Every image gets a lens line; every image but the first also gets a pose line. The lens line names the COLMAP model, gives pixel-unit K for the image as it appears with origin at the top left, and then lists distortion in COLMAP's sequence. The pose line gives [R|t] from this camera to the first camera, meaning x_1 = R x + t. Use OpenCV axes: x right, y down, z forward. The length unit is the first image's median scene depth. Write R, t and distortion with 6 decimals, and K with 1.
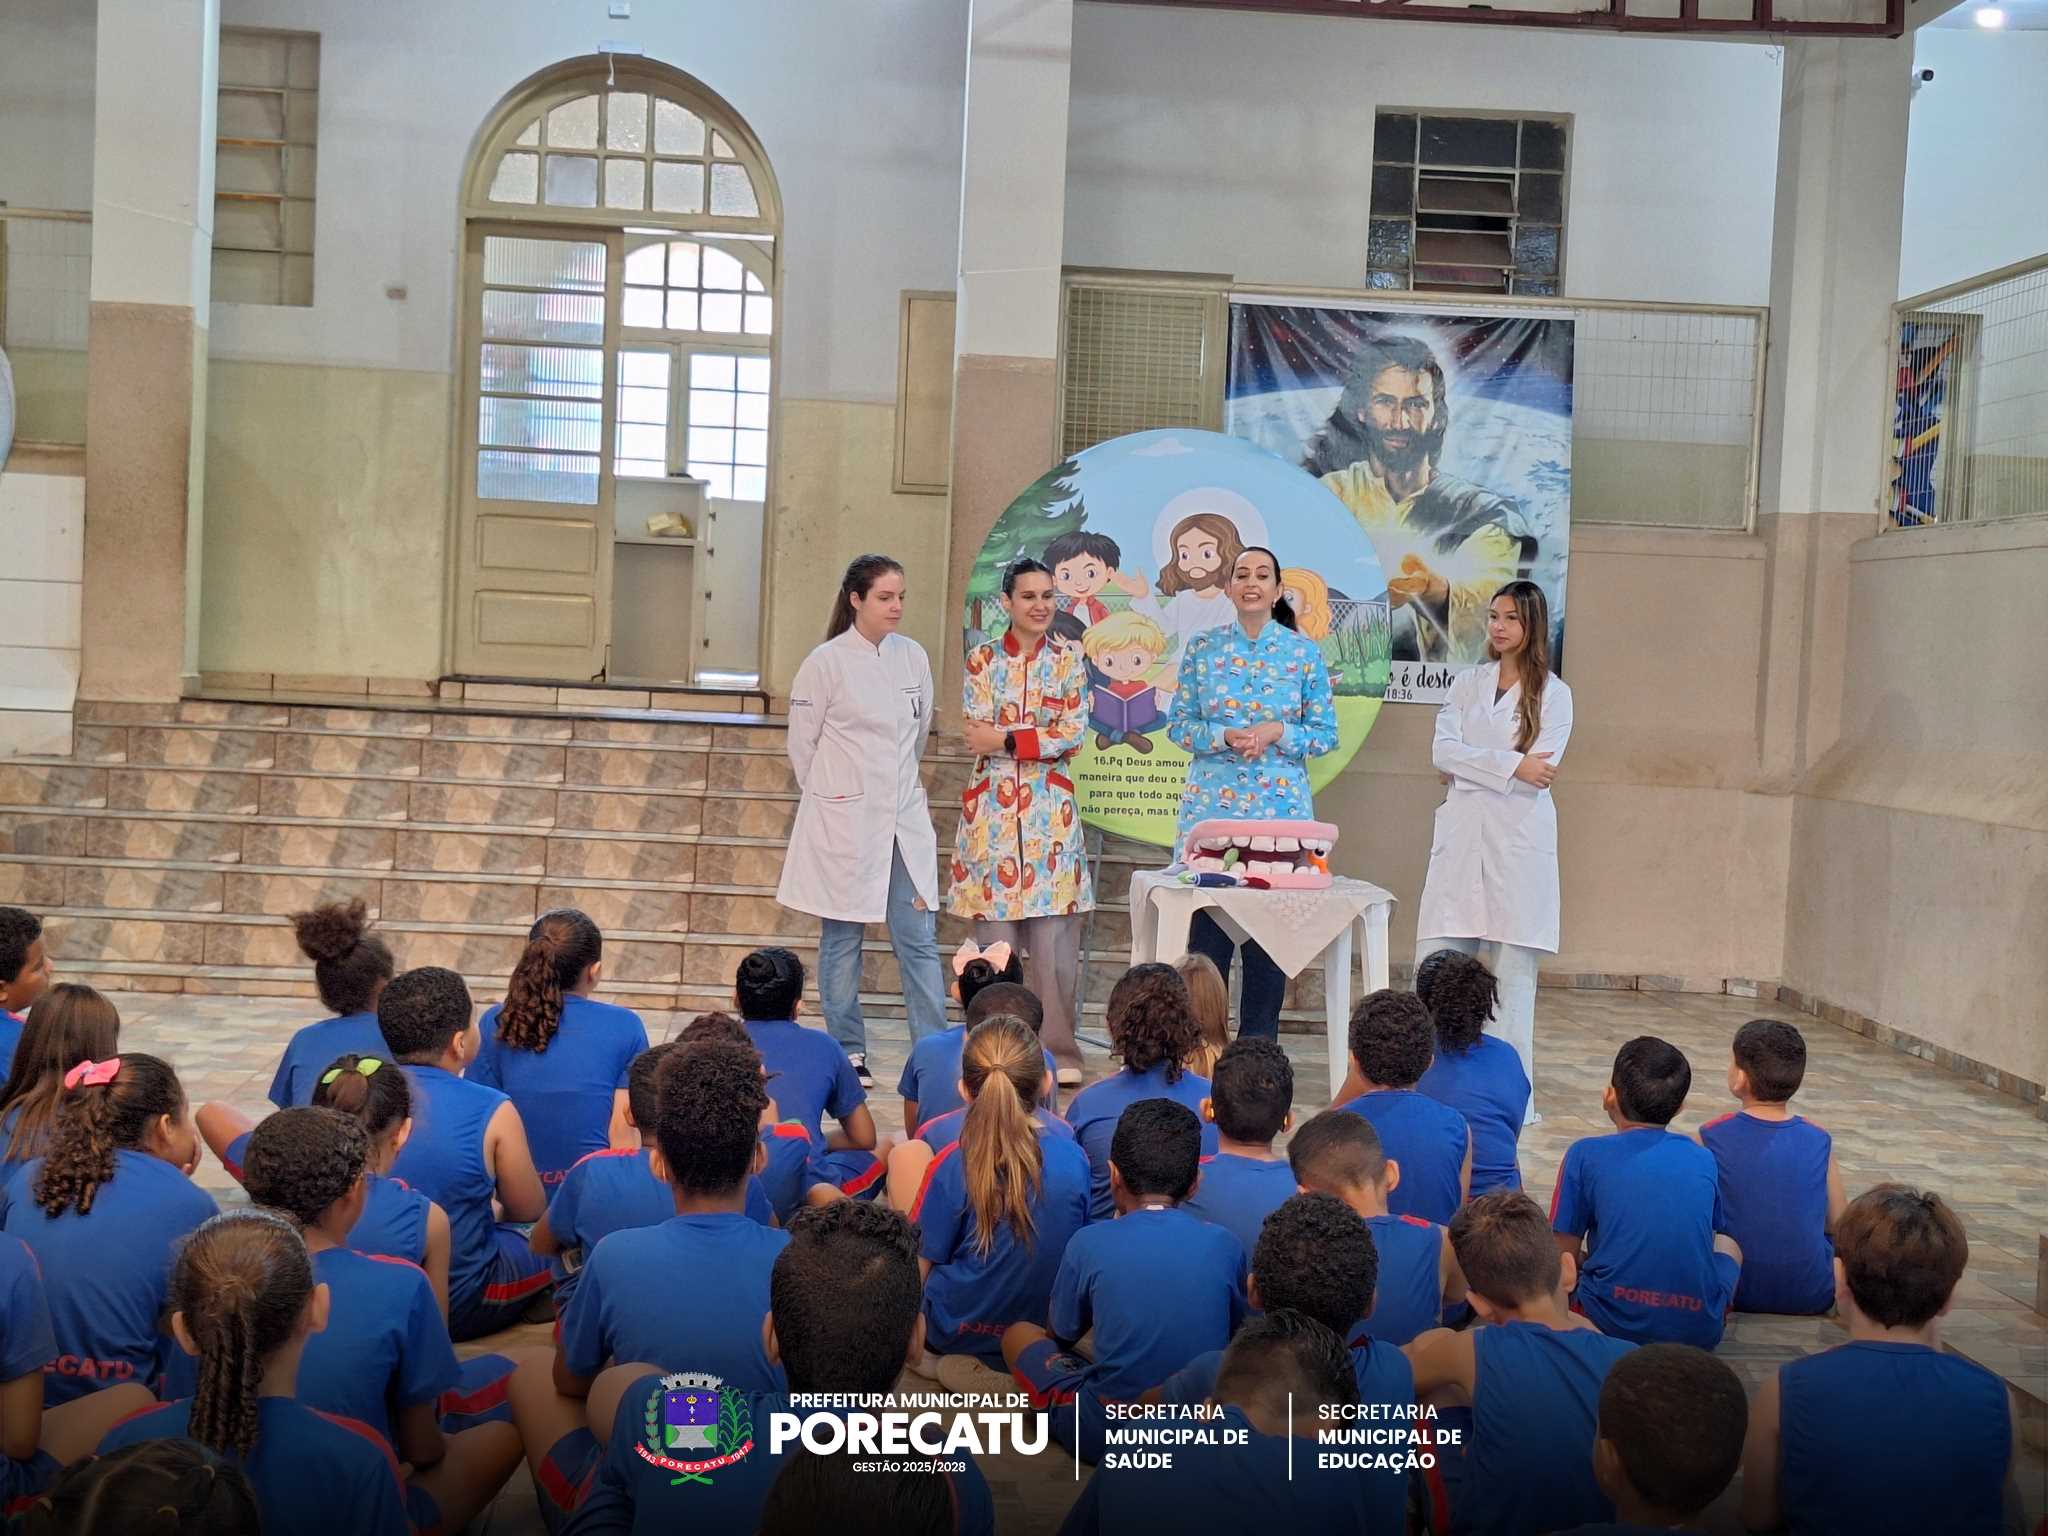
lens RADIAL K [[2914.4, 0, 1020.5], [0, 2914.4, 775.2], [0, 0, 1]] dist [0.177872, -0.399733]
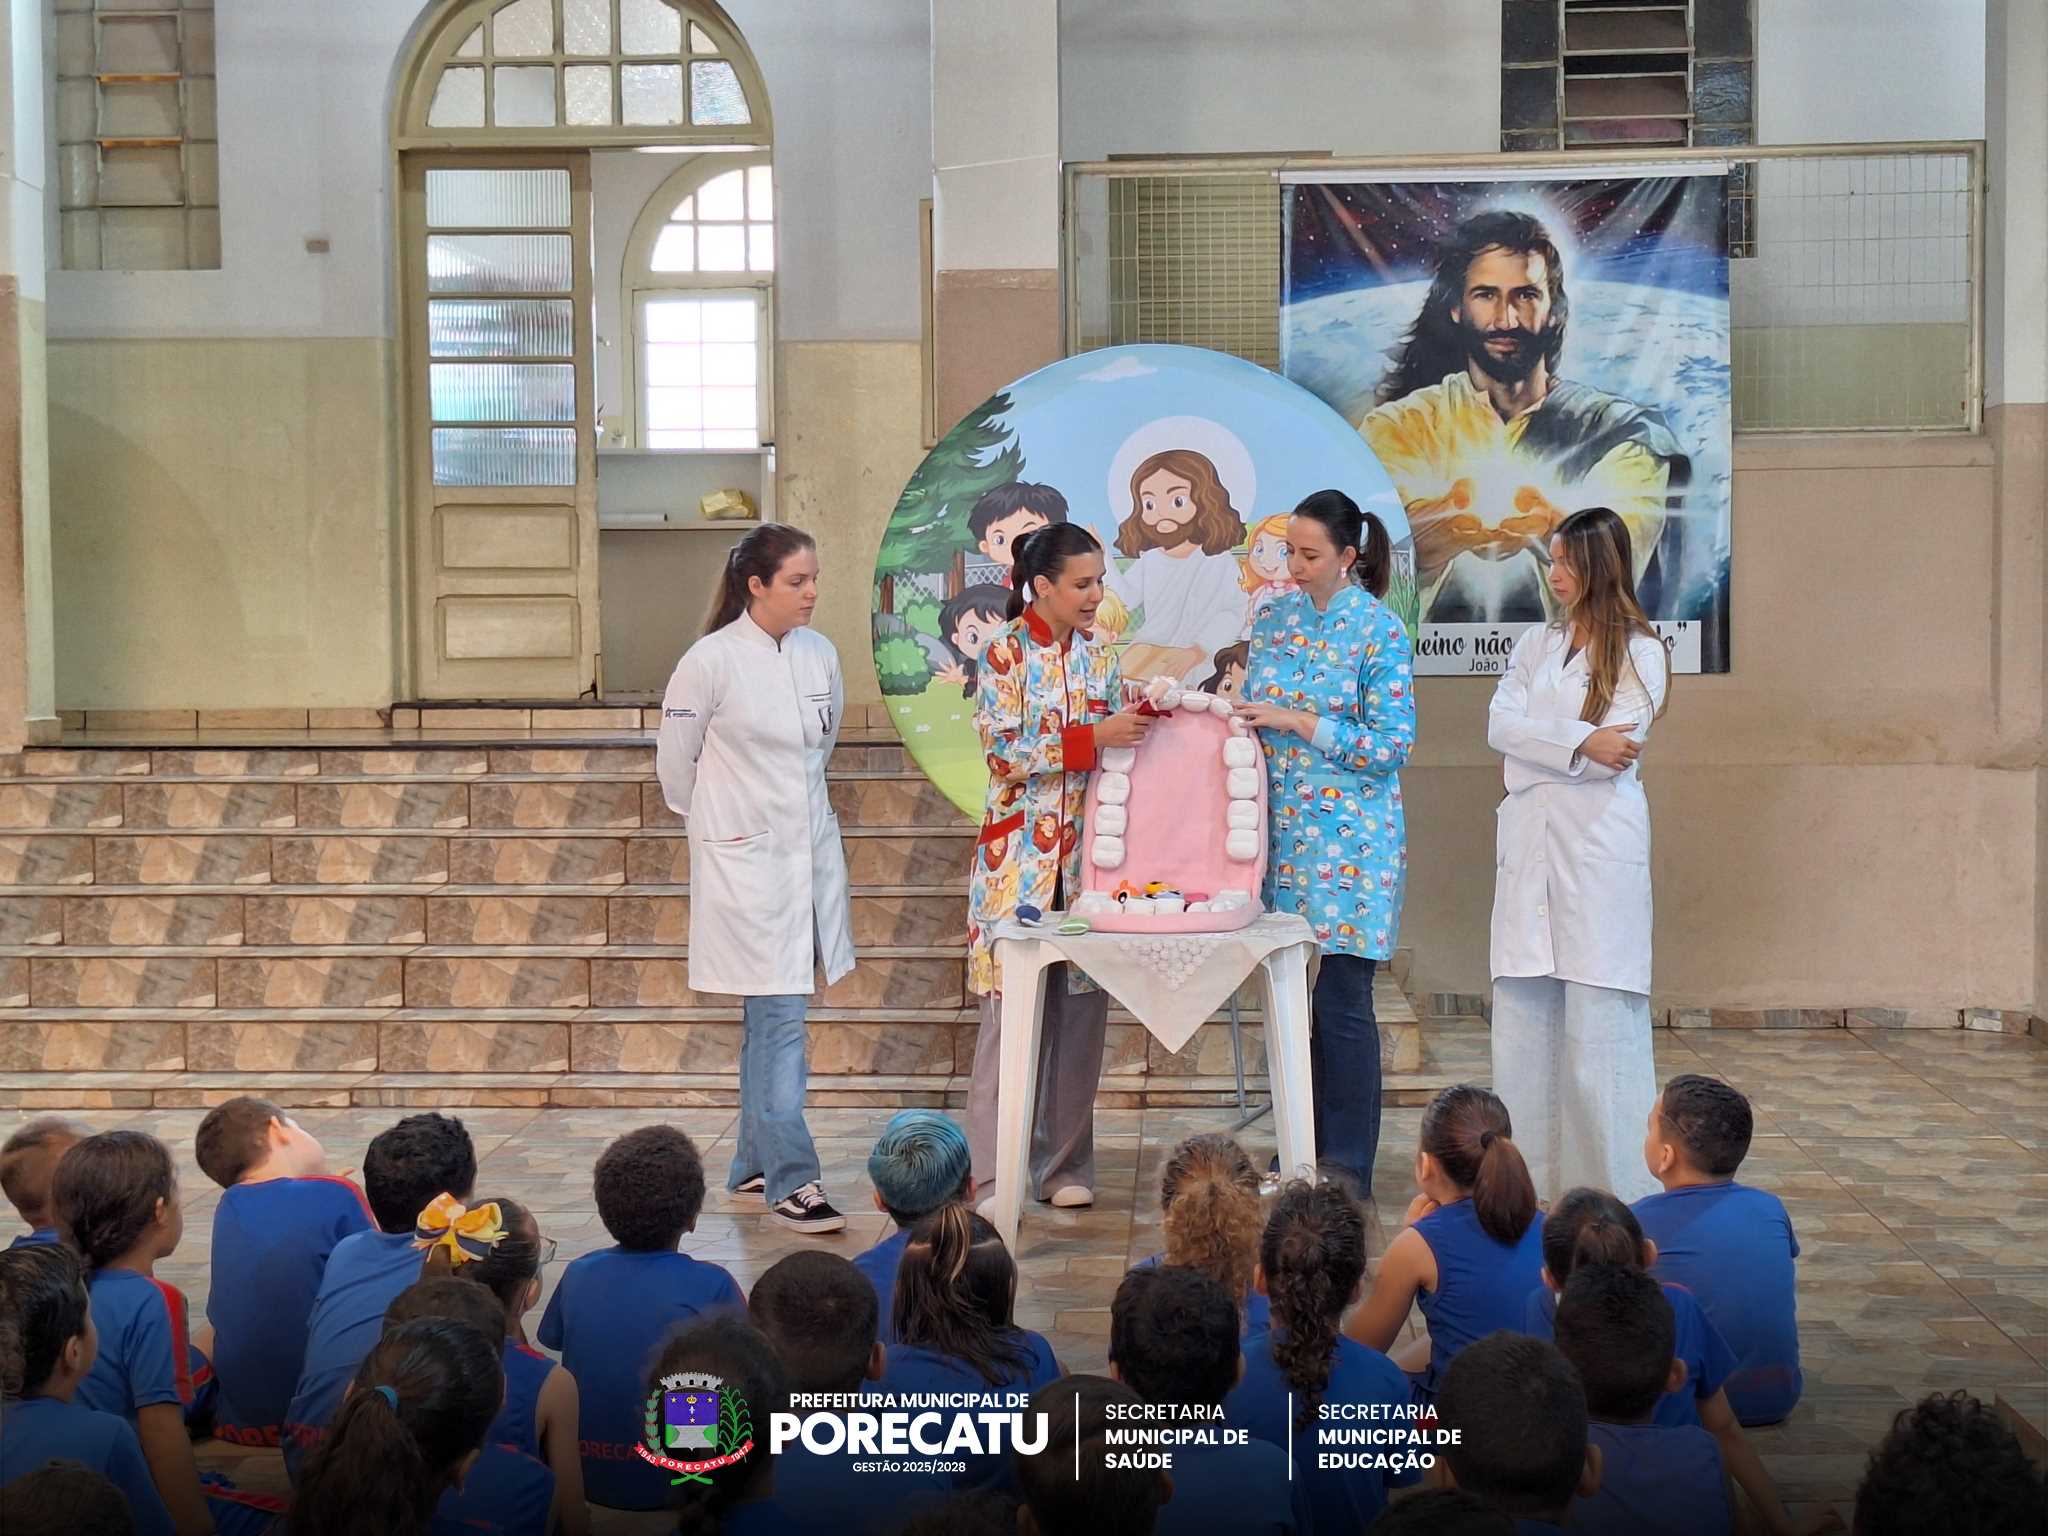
lens RADIAL K [[3366.0, 0, 1029.2], [0, 3366.0, 781.0], [0, 0, 1]] dist [0.180428, -0.381138]
pose [[0.990987, -0.048424, -0.124897, 0.112354], [0.048381, 0.998823, -0.003379, 0.000354], [0.124913, -0.002694, 0.992164, 0.080584]]
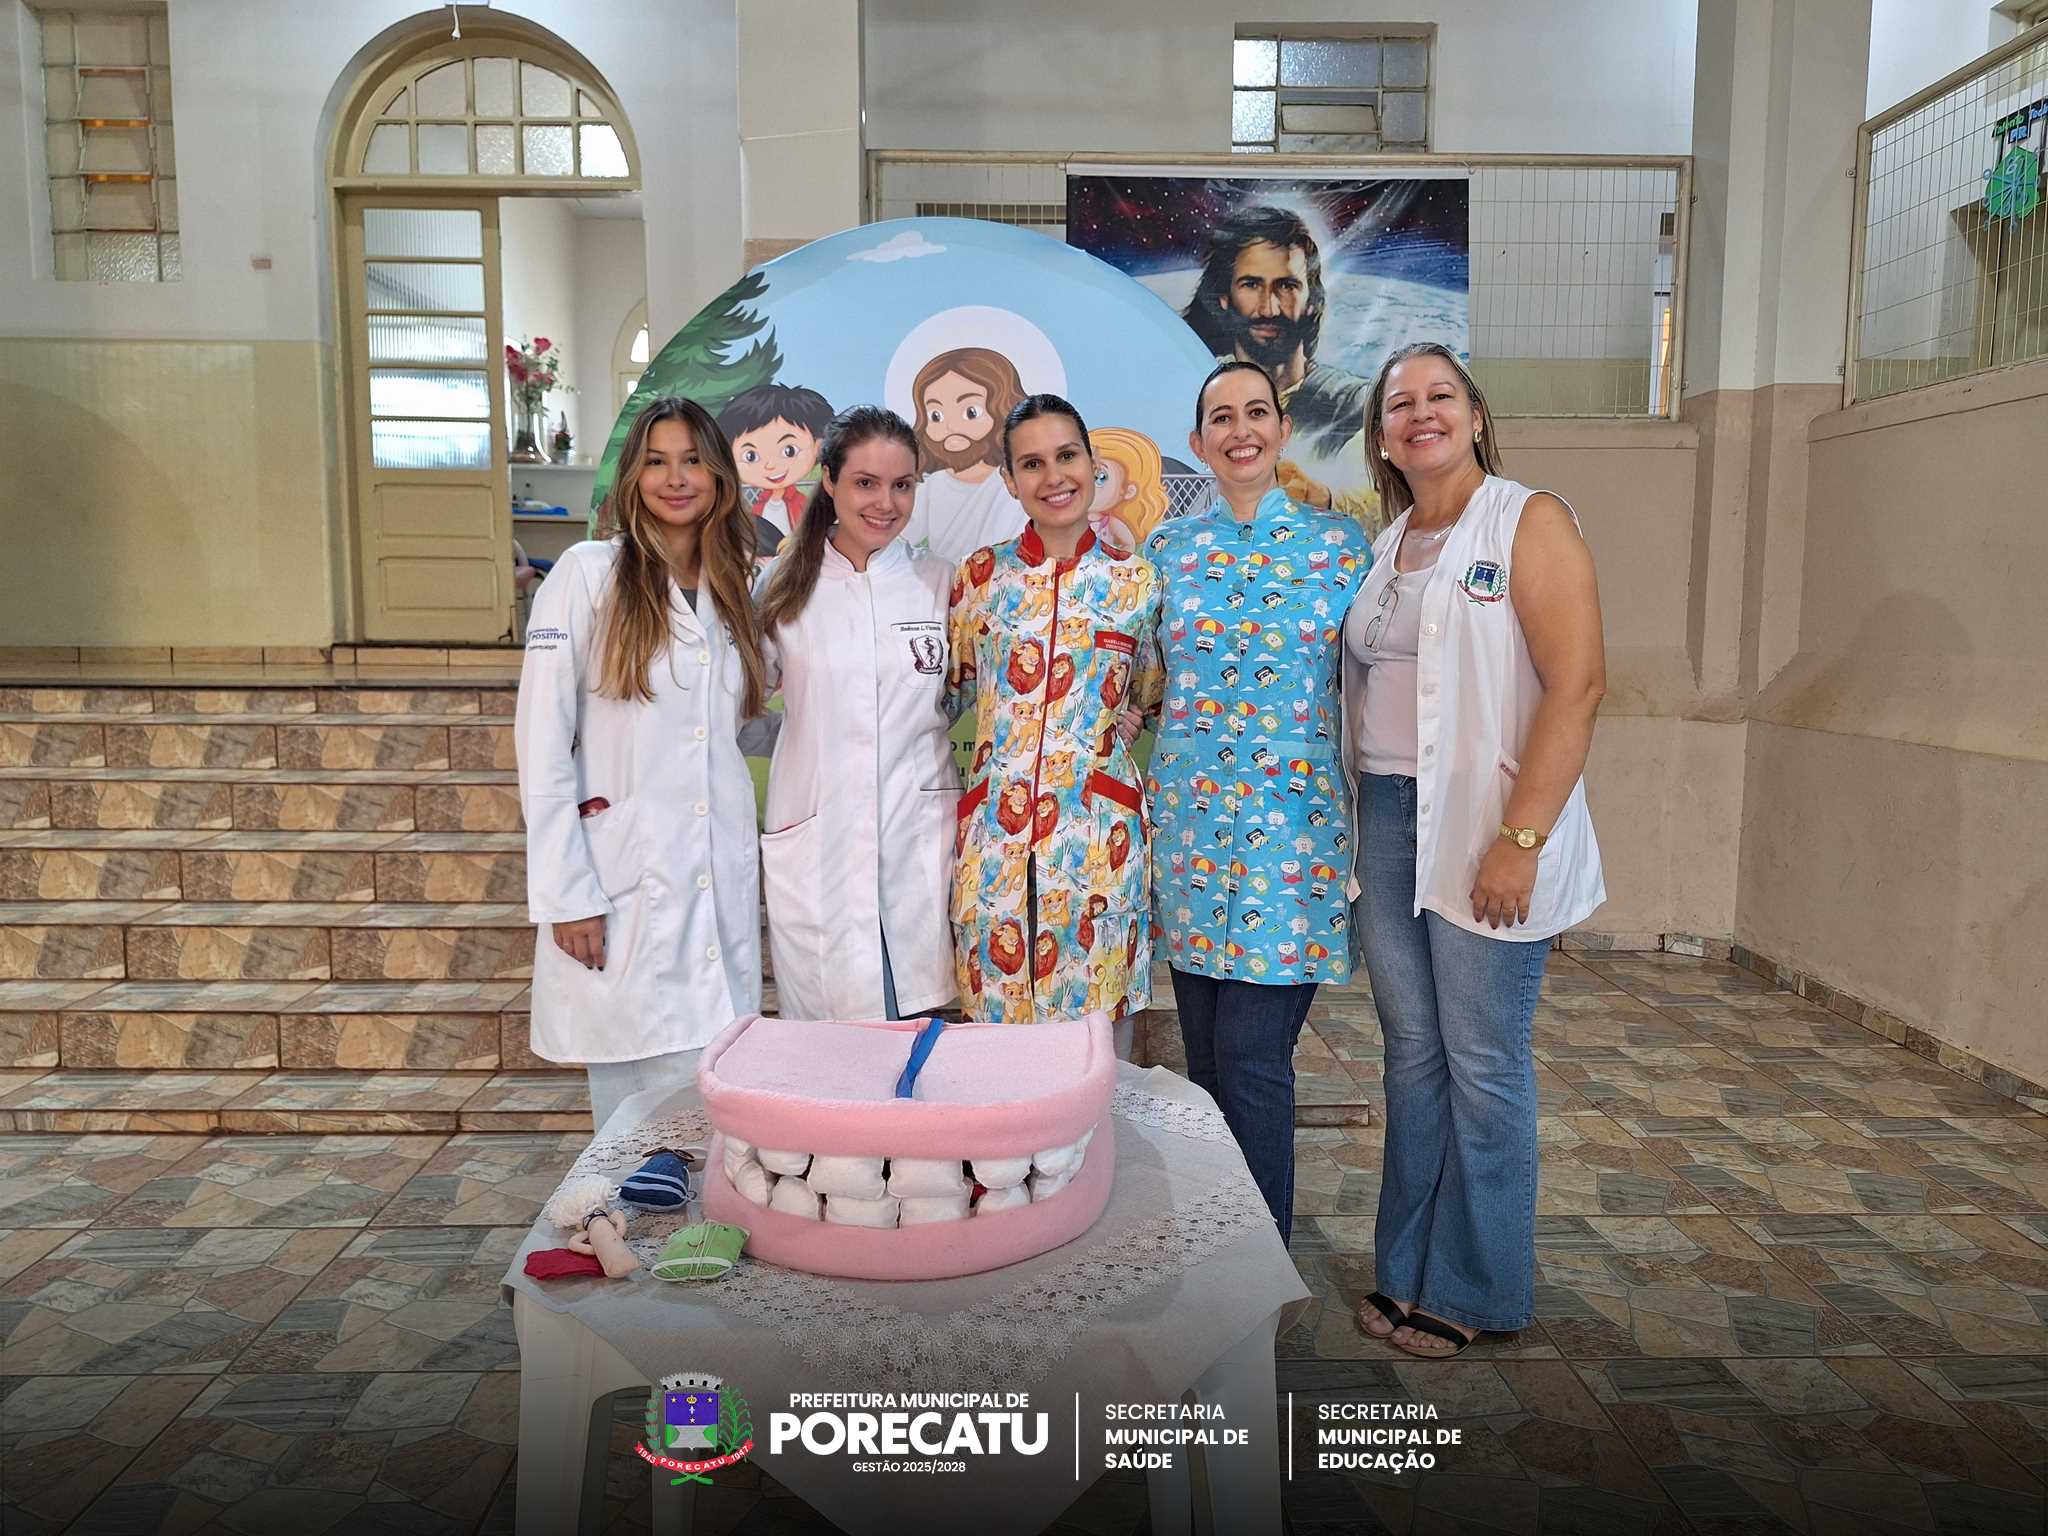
lens RADIAL K [[1414.0, 0, 1016.7], [0, 1414.0, 757.8], [0, 0, 1]] dist [0.068139, -0.083892]
pose [[0.997996, -0.036488, -0.051691, 0.073131], [0.039551, 0.997442, 0.059542, -0.015771], [0.049387, -0.061467, 0.996887, 0.577494]]
